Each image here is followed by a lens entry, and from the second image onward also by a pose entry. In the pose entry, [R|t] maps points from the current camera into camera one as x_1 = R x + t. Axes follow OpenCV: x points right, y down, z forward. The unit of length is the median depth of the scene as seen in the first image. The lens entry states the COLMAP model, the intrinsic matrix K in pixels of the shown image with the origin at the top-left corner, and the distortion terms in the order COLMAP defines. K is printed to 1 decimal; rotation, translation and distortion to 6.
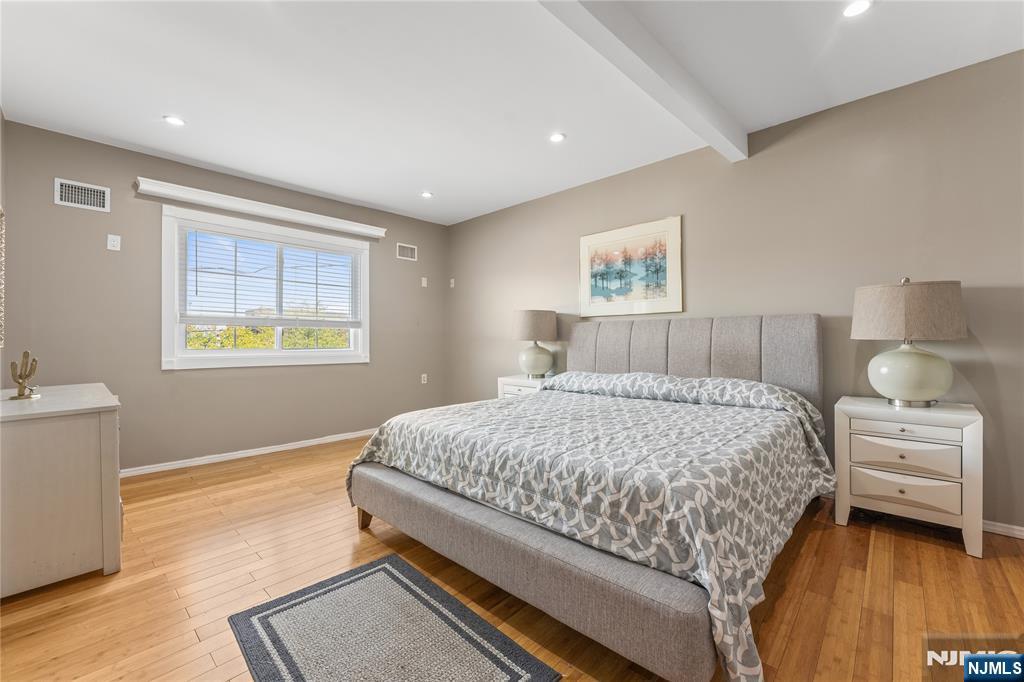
lens RADIAL K [[419.3, 0, 506.6], [0, 419.3, 337.6], [0, 0, 1]] dist [0.000187, 0.000068]
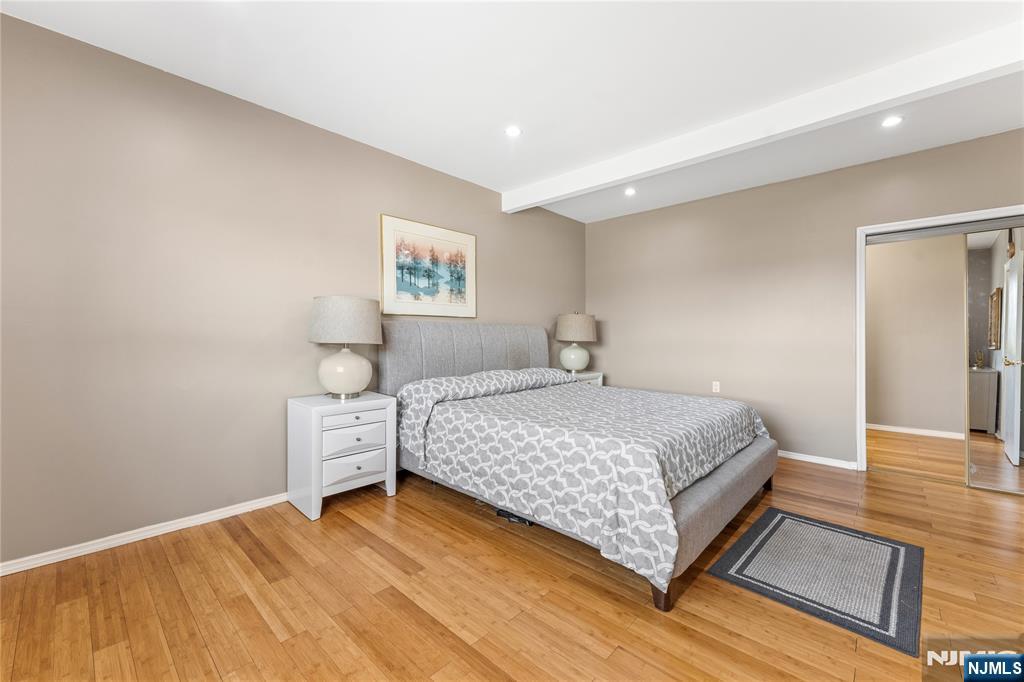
lens RADIAL K [[409.7, 0, 511.5], [0, 409.7, 343.7], [0, 0, 1]] dist [0.001561, 0.000244]
pose [[-0.001395, -0.010659, 0.999942, -0.668524], [-0.004811, 0.999932, 0.010652, -0.001350], [-0.999987, -0.004796, -0.001446, 0.817034]]
